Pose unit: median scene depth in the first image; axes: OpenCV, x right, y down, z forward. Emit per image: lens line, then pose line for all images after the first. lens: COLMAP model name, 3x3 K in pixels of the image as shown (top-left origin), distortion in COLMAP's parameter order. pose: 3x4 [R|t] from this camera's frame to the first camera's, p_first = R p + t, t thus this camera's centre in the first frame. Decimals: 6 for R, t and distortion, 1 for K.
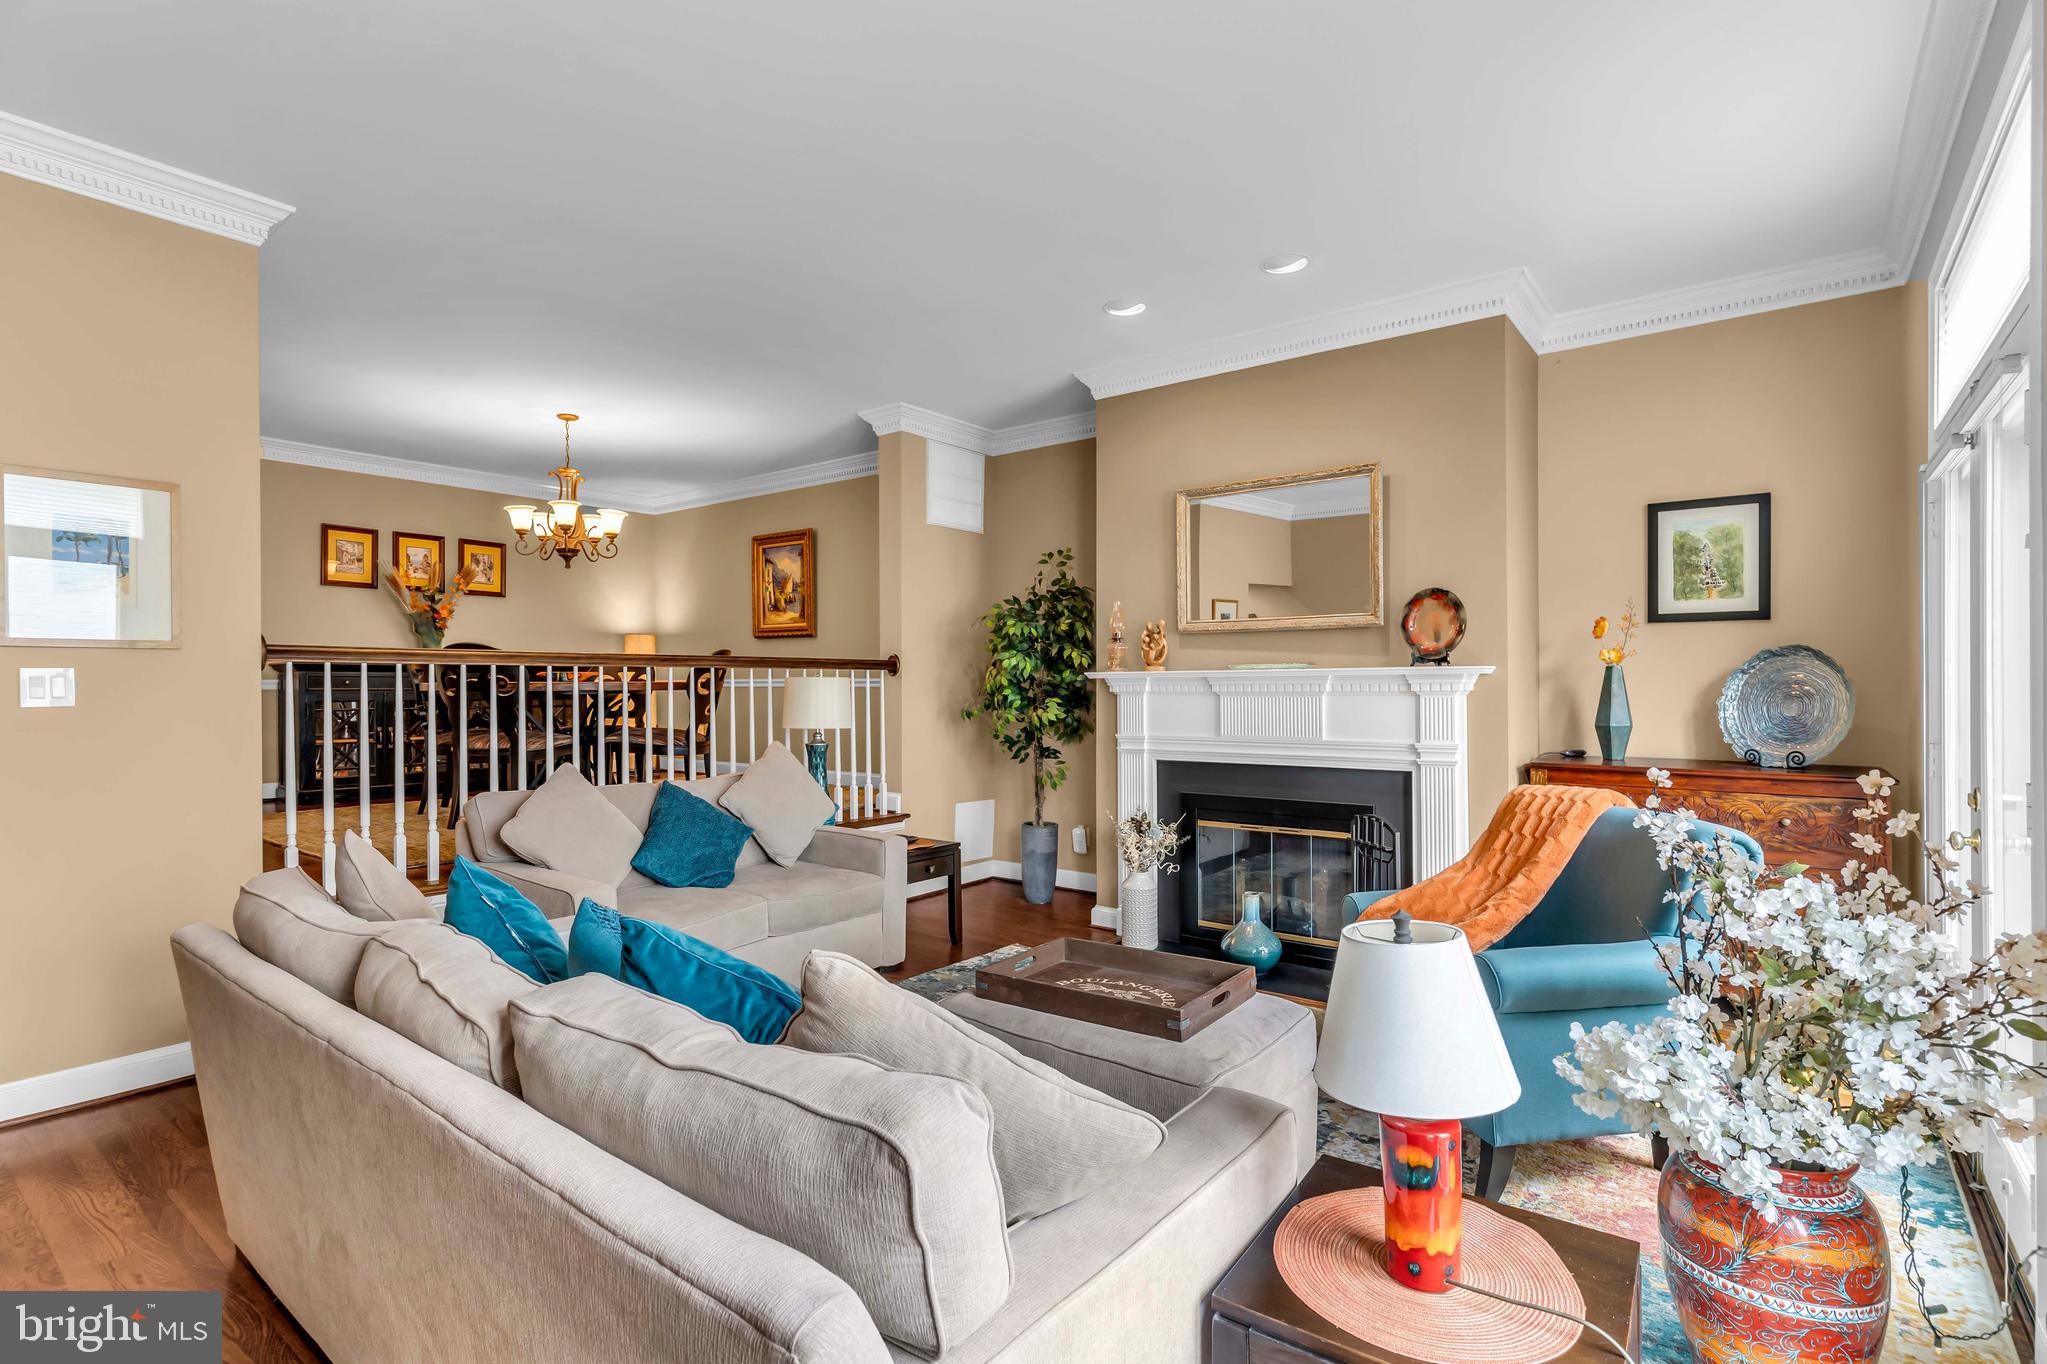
lens RADIAL K [[983.7, 0, 1027.3], [0, 983.7, 690.0], [0, 0, 1]] dist [0.001792, -0.001706]
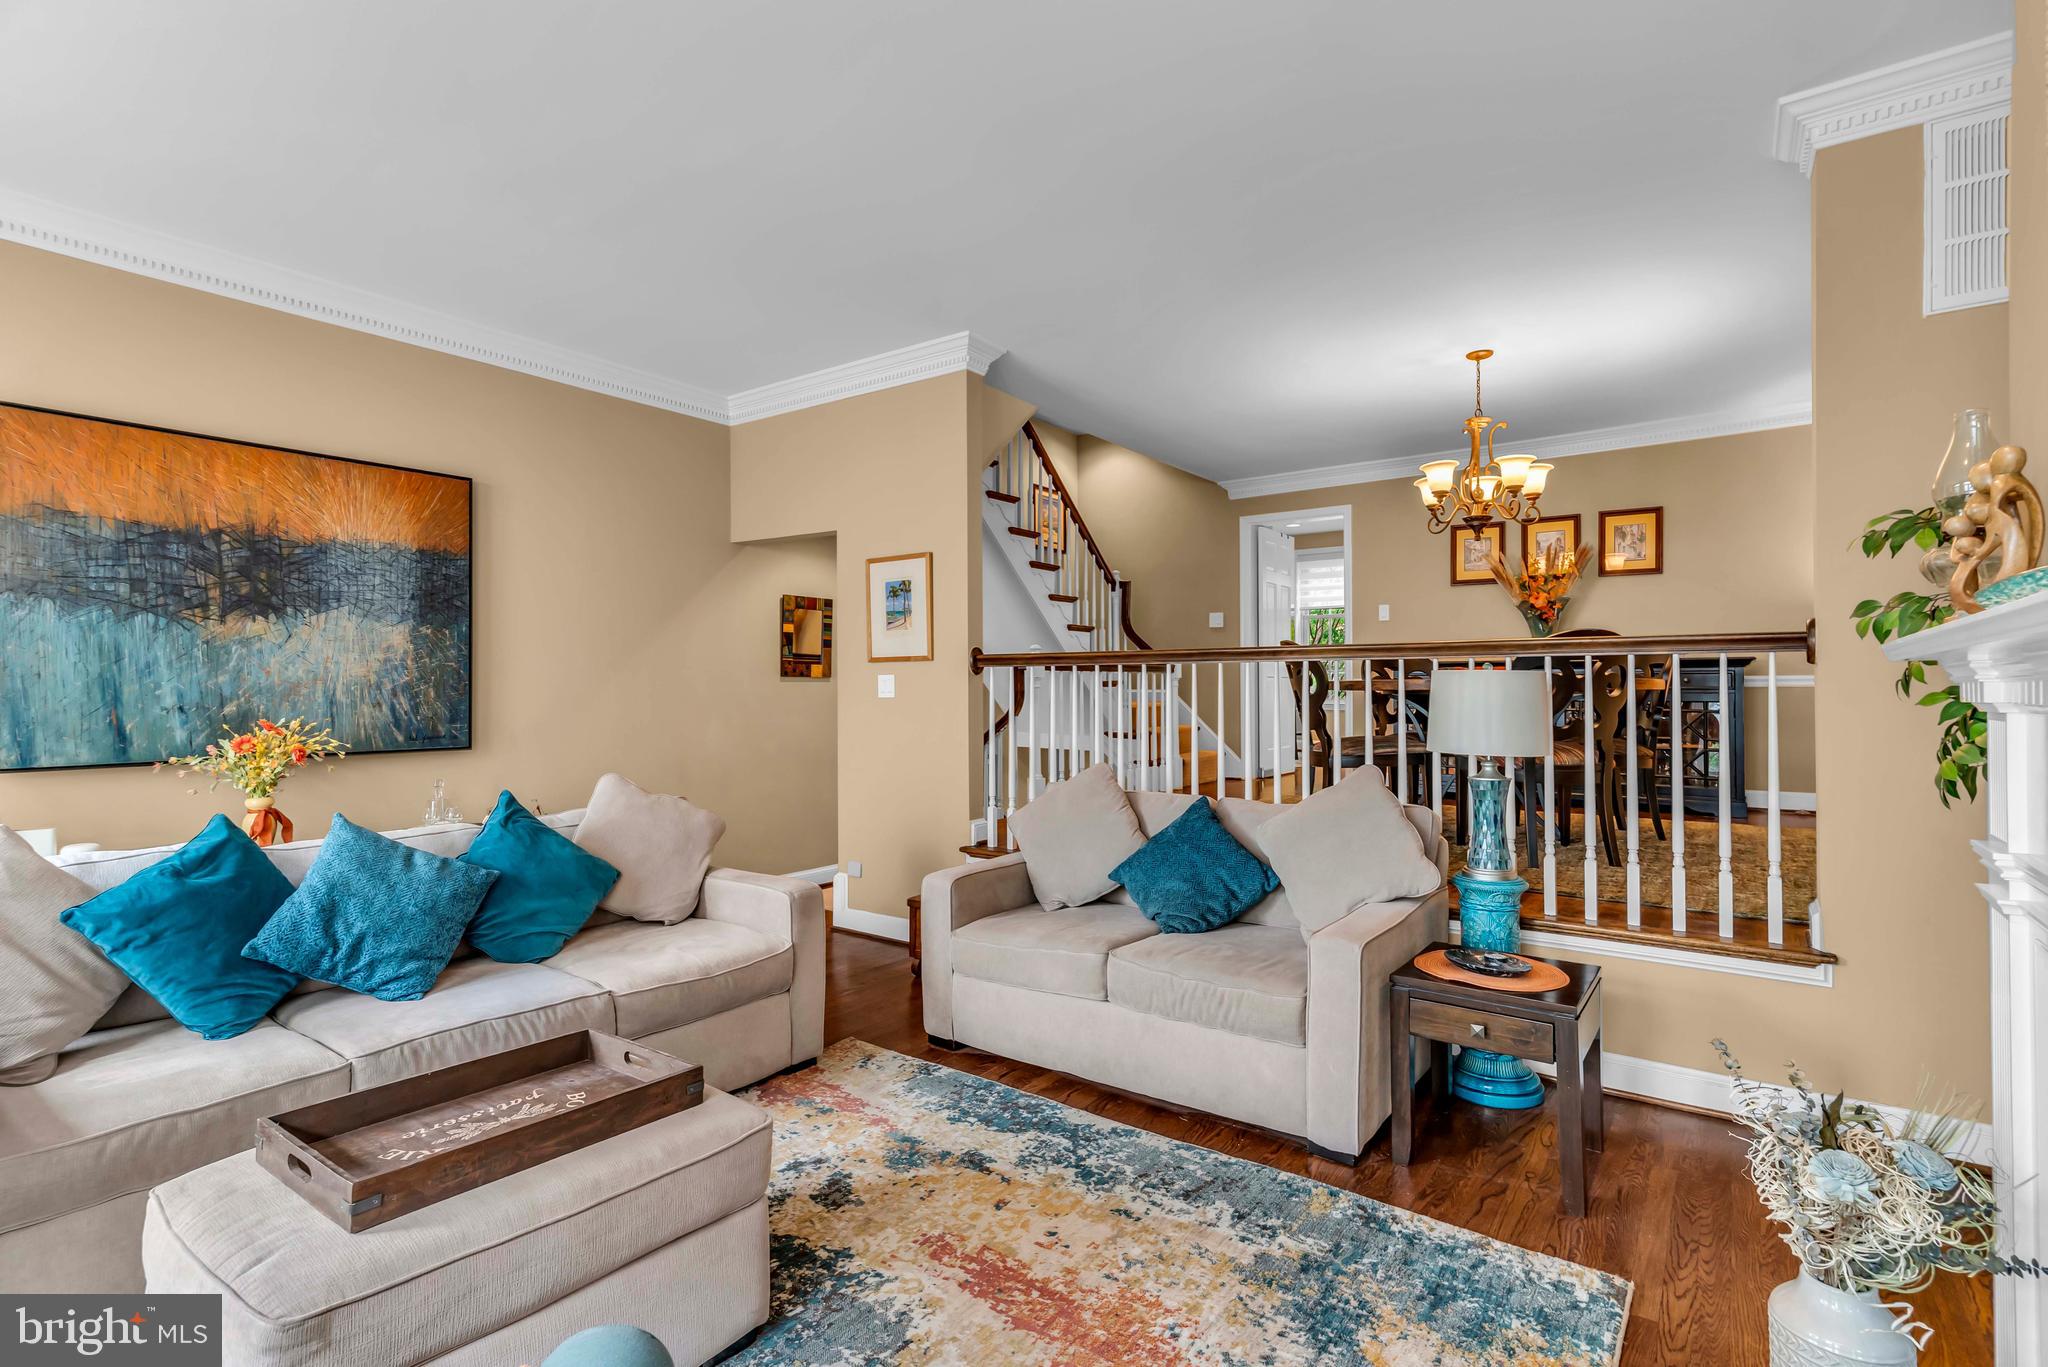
lens RADIAL K [[984.2, 0, 995.3], [0, 984.2, 681.2], [0, 0, 1]] dist [0.001792, -0.001706]
pose [[0.006625, -0.001680, -0.999977, 0.416979], [-0.003839, 0.999991, -0.001705, -0.004554], [0.999971, 0.003851, 0.006618, 0.710641]]
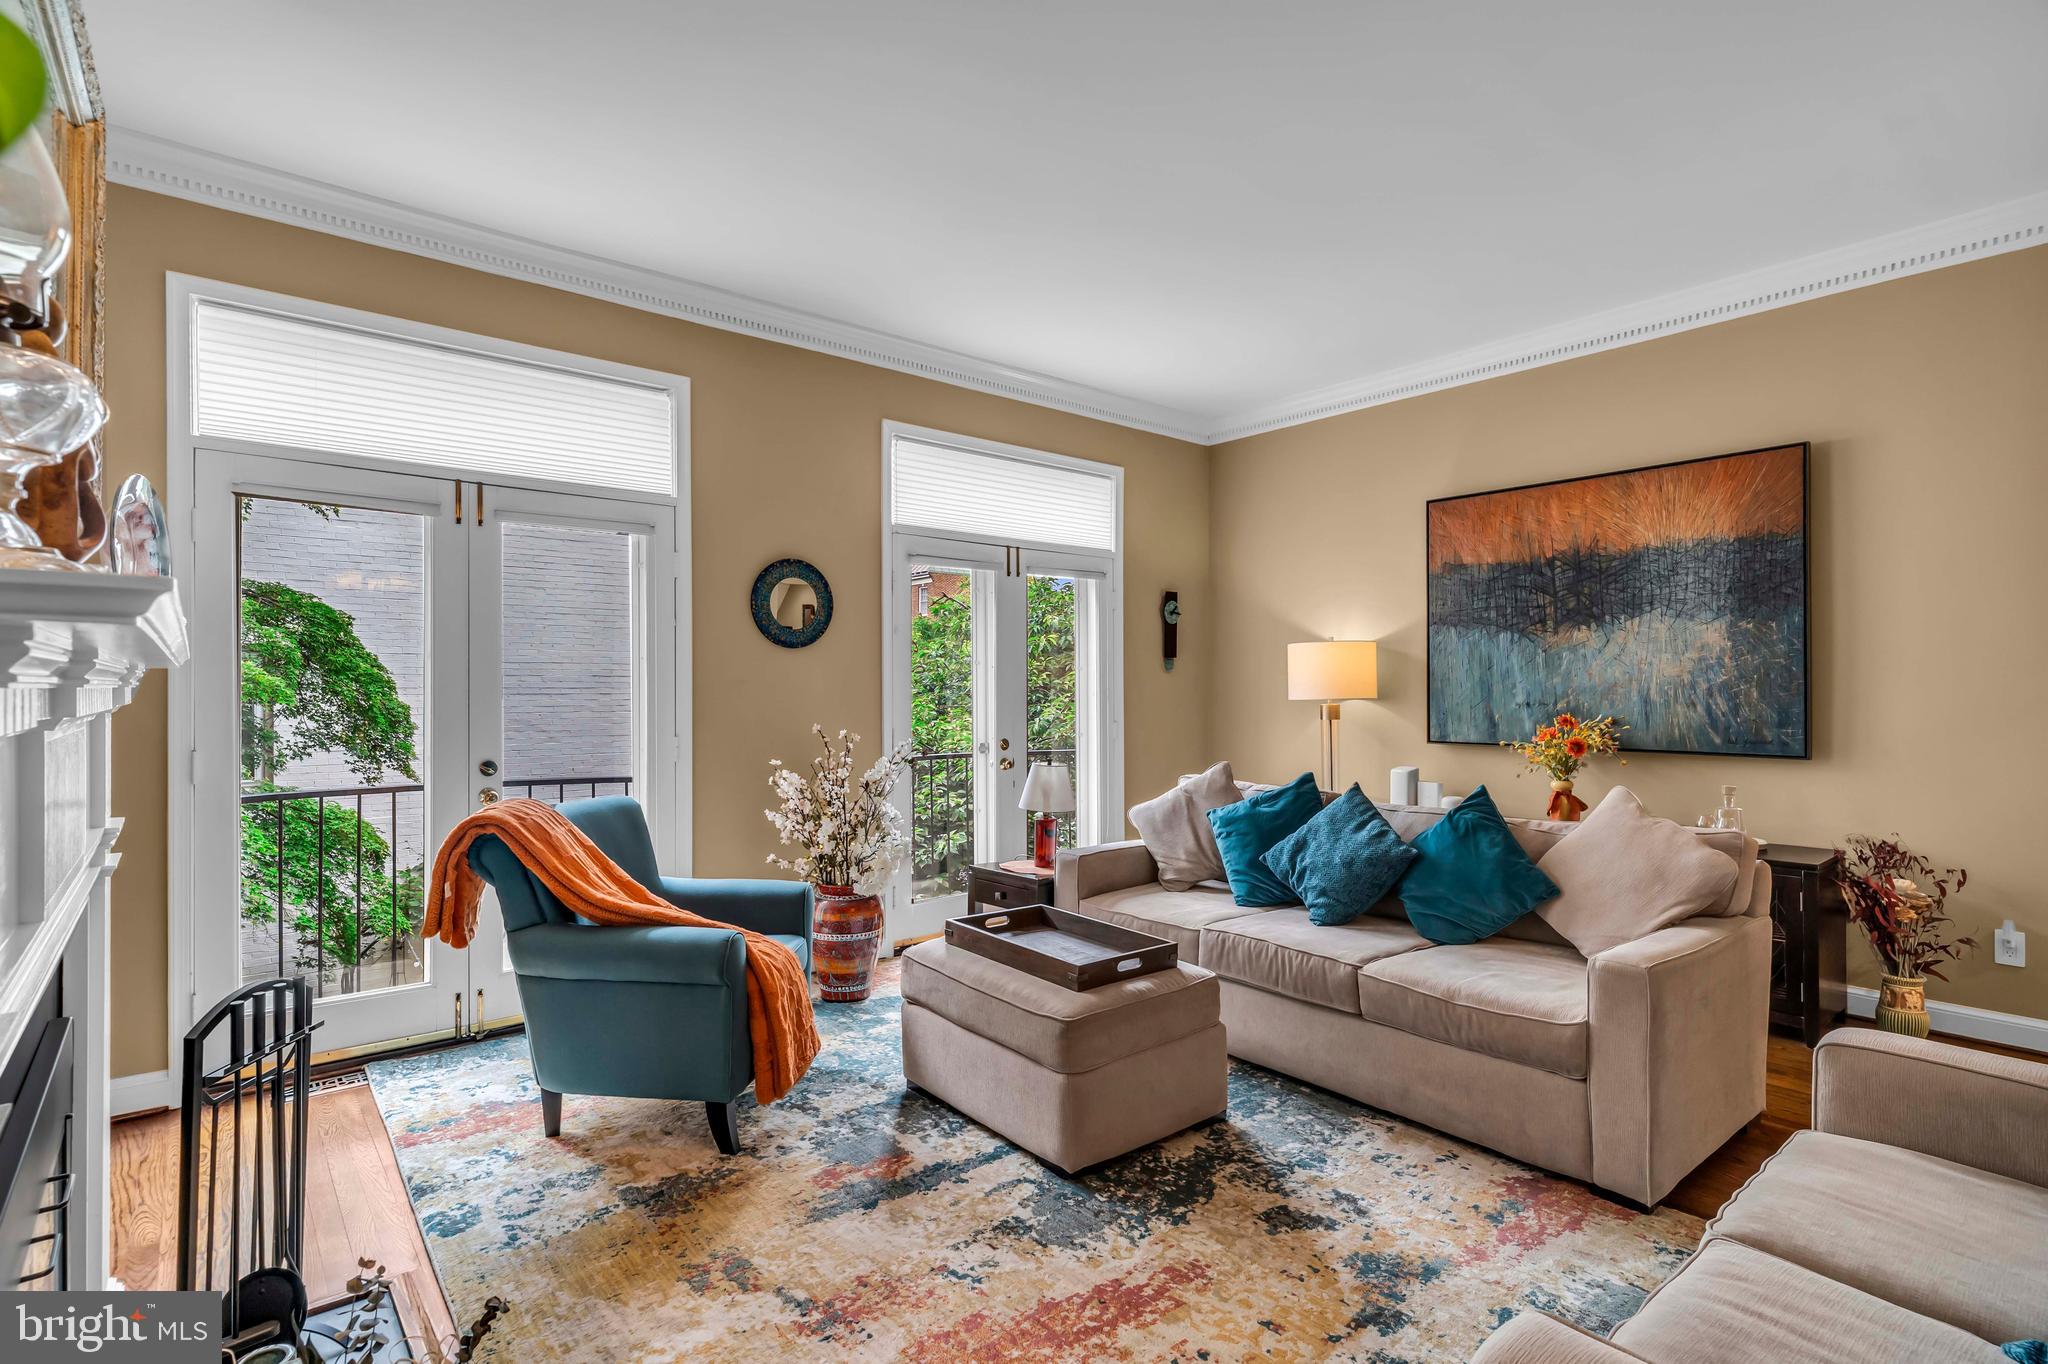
lens RADIAL K [[984.2, 0, 1025.7], [0, 984.2, 688.1], [0, 0, 1]] dist [0.001792, -0.001706]
pose [[-0.975653, 0.005459, 0.219250, -0.070759], [0.006216, 0.999977, 0.002764, -0.003641], [-0.219230, 0.004059, -0.975665, 1.129929]]
